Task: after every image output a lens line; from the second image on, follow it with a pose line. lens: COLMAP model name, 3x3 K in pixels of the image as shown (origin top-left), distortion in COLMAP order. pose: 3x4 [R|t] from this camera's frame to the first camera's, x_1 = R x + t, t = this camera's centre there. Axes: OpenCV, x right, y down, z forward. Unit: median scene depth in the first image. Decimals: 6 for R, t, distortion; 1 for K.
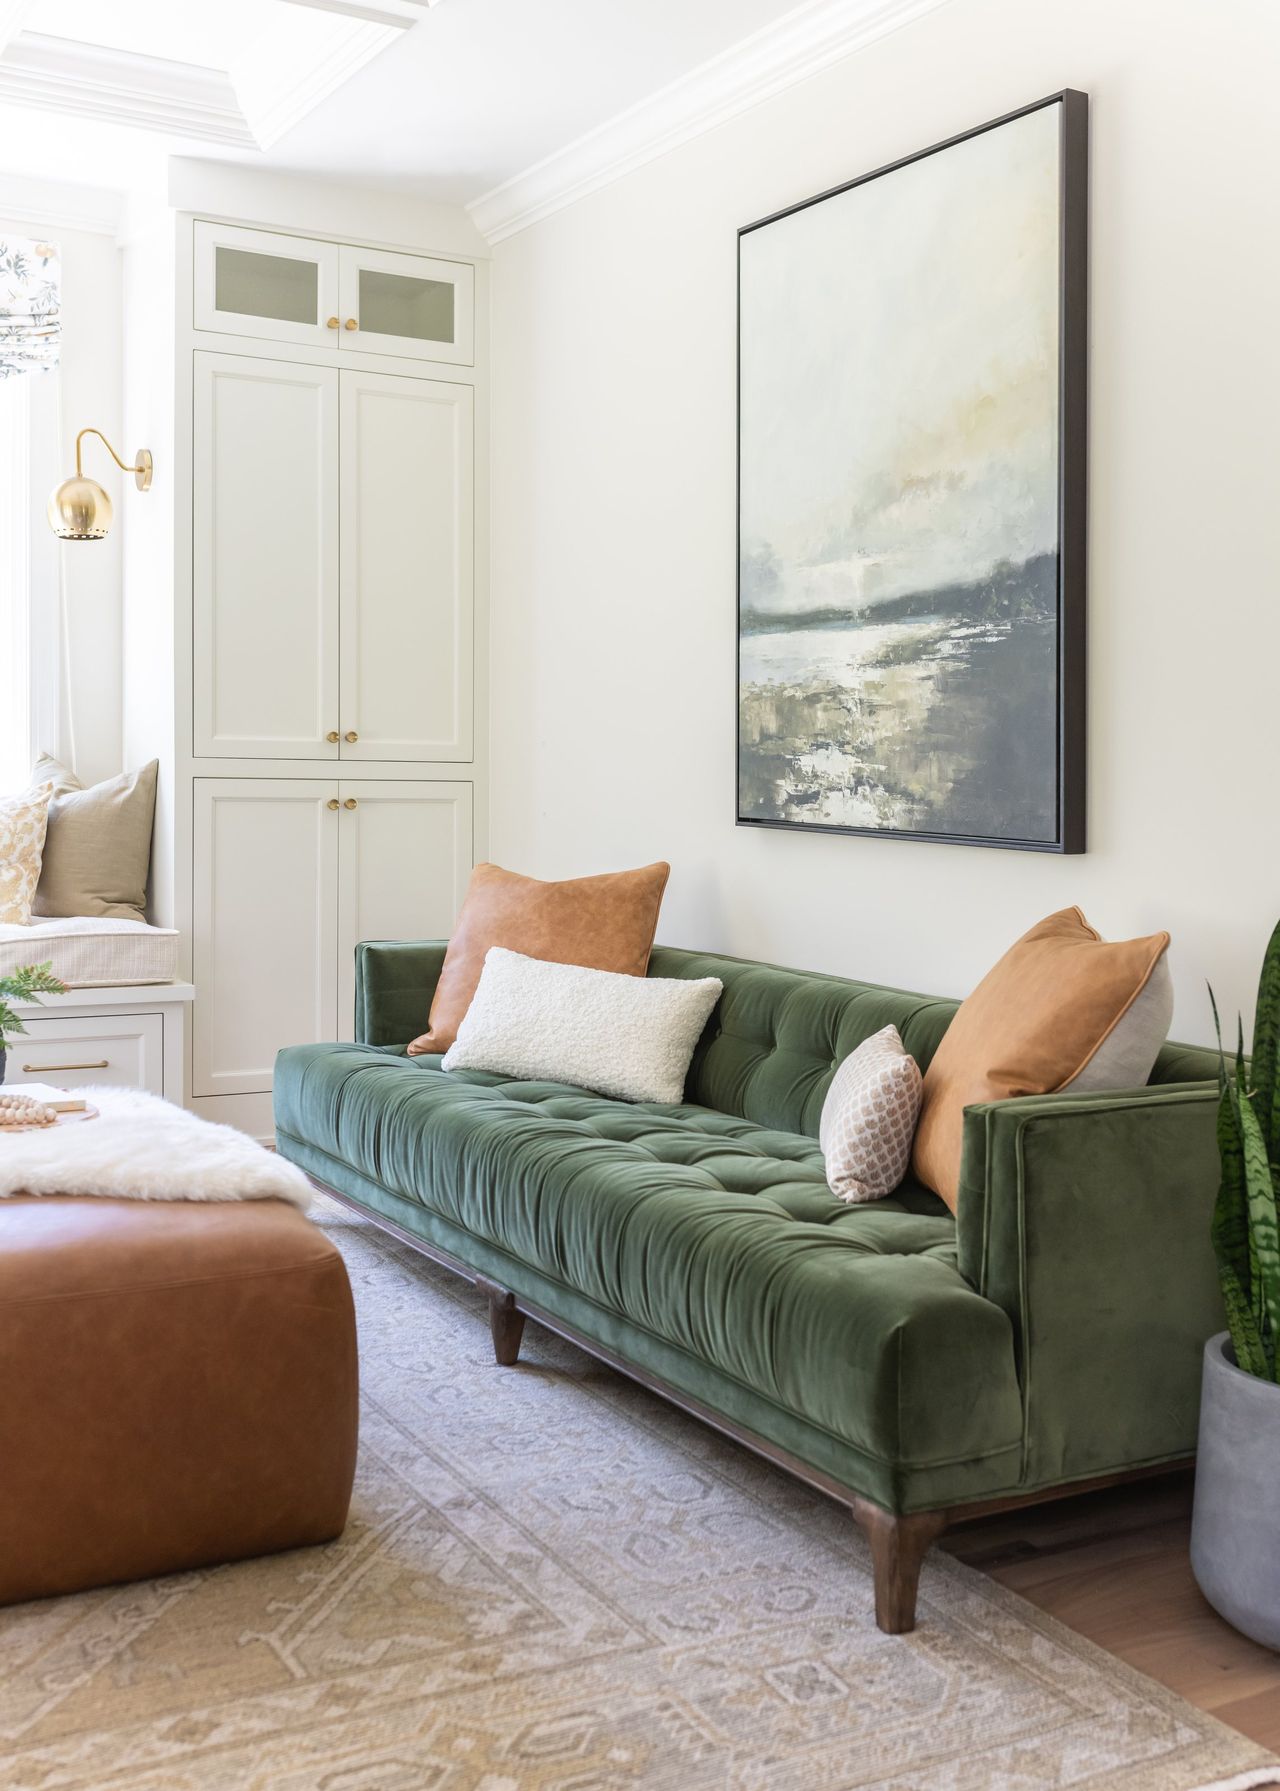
lens RADIAL K [[1882.4, 0, 641.4], [0, 1882.4, 863.0], [0, 0, 1]] dist [0.011727, 0.000000]
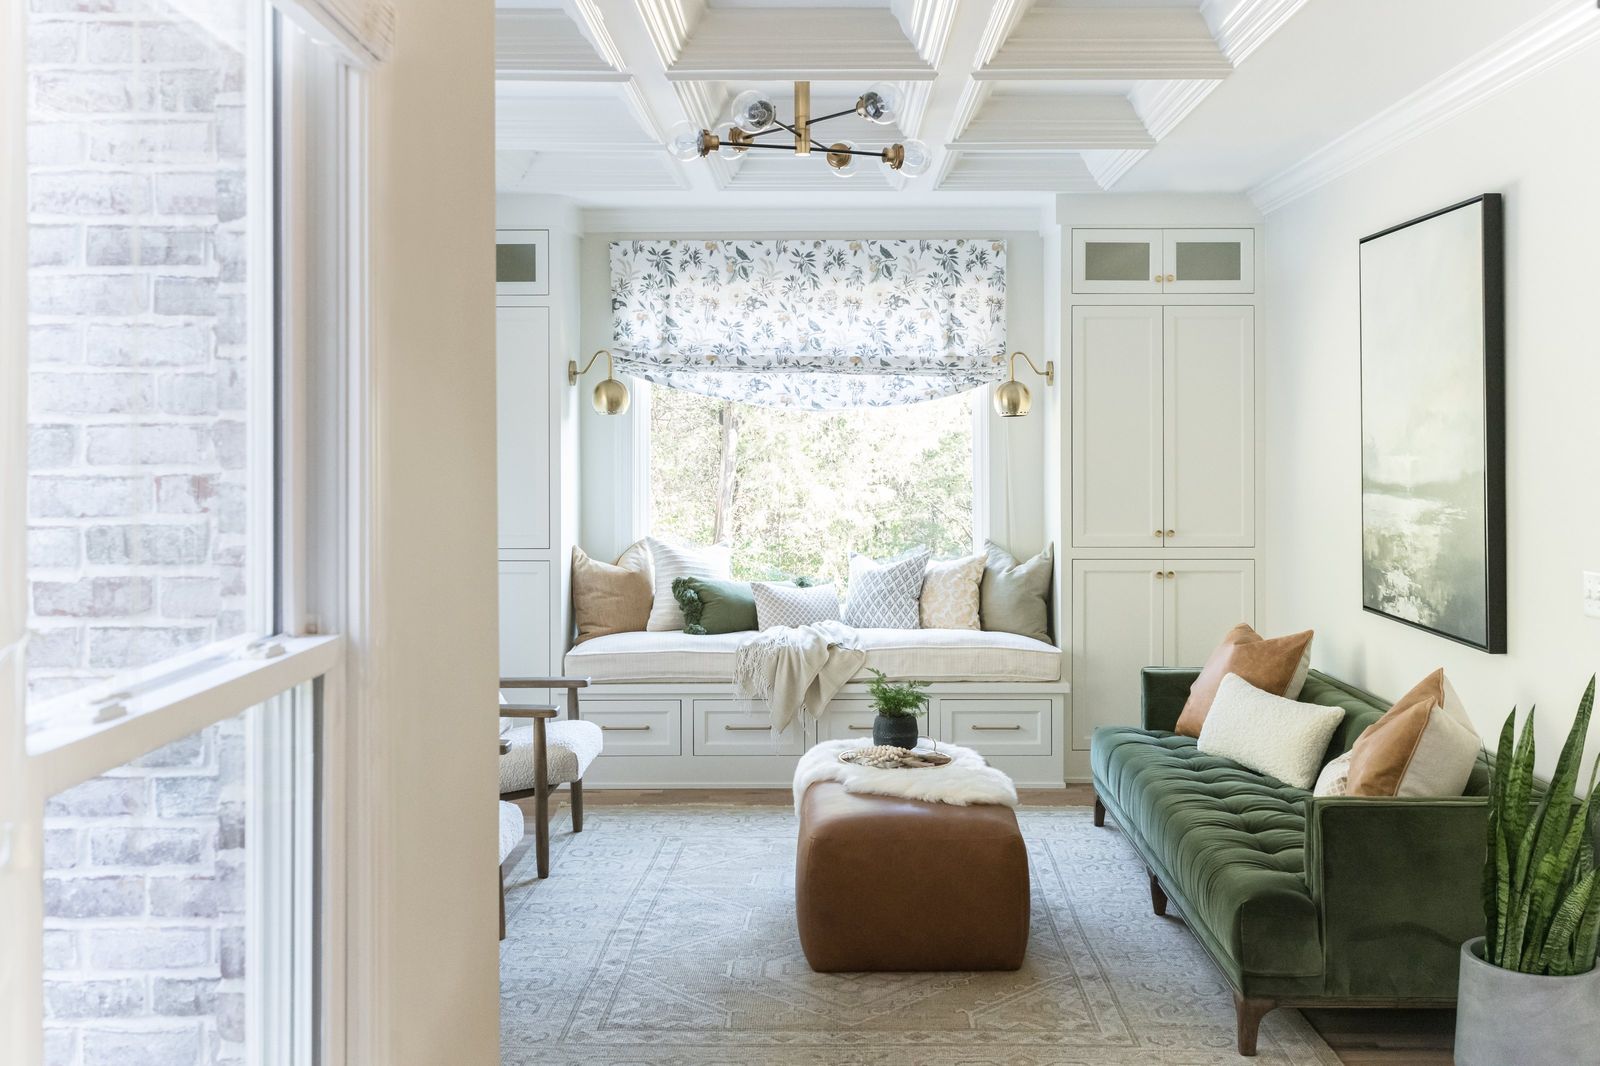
lens RADIAL K [[1565.2, 0, 799.6], [0, 1565.2, 529.3], [0, 0, 1]] dist [-0.002327, 0.000000]
pose [[0.857908, 0.007612, -0.513747, 0.328962], [-0.007327, 0.999970, 0.002581, -0.090480], [0.513751, 0.001550, 0.857938, -0.387243]]
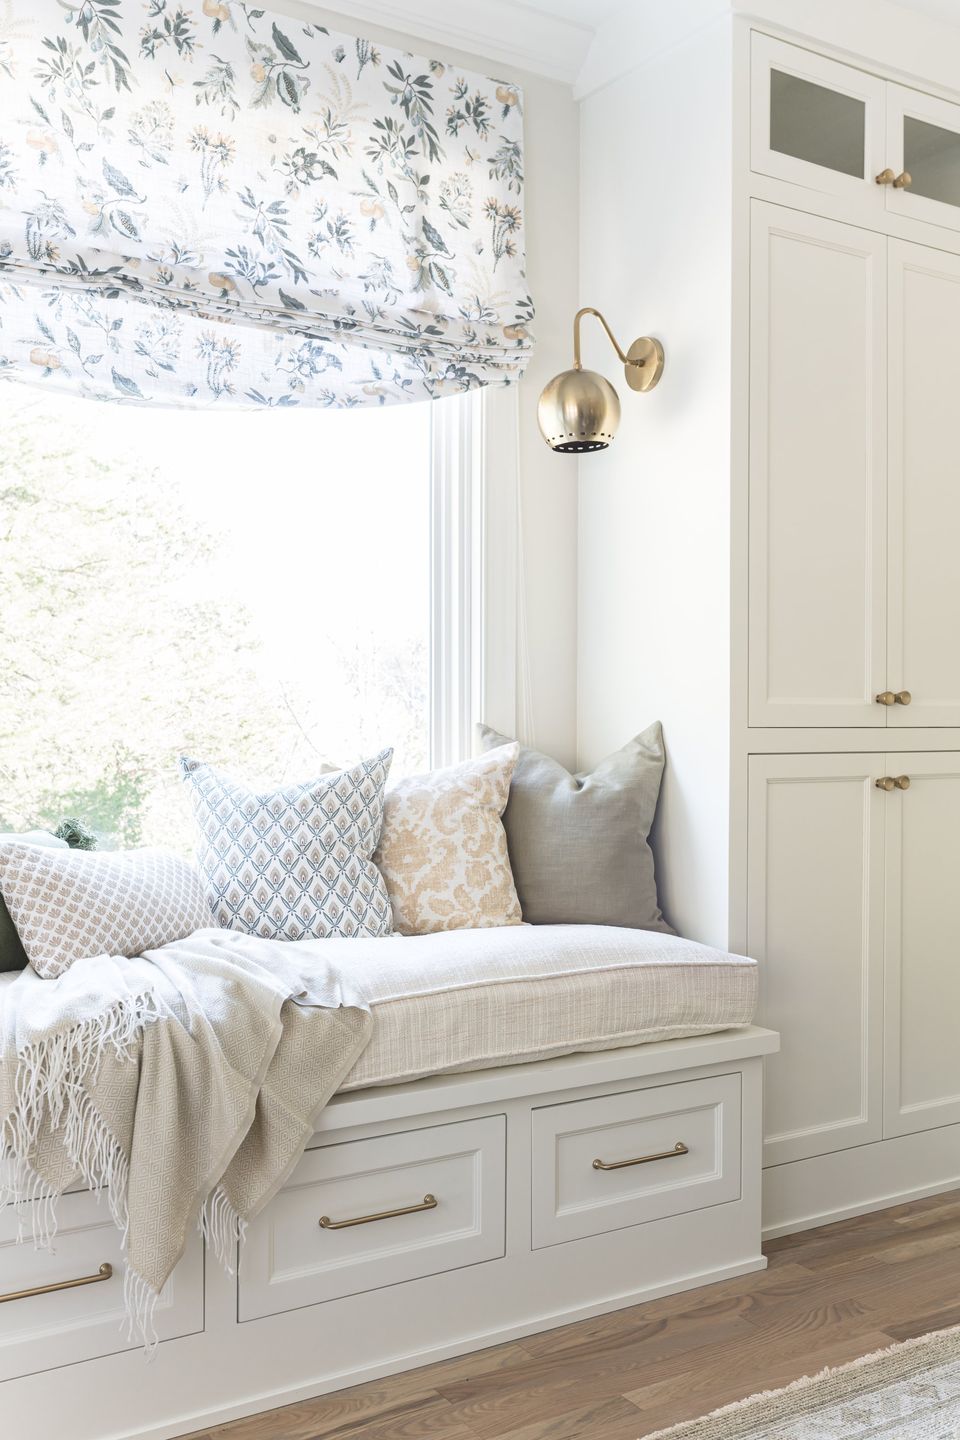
lens RADIAL K [[1408.7, 0, 513.7], [0, 1408.7, 738.0], [0, 0, 1]] dist [-0.002327, 0.000000]
pose [[0.999231, -0.018846, 0.034393, -0.429202], [0.020117, 0.999113, -0.036986, -0.040214], [-0.033666, 0.037649, 0.998724, 0.528745]]
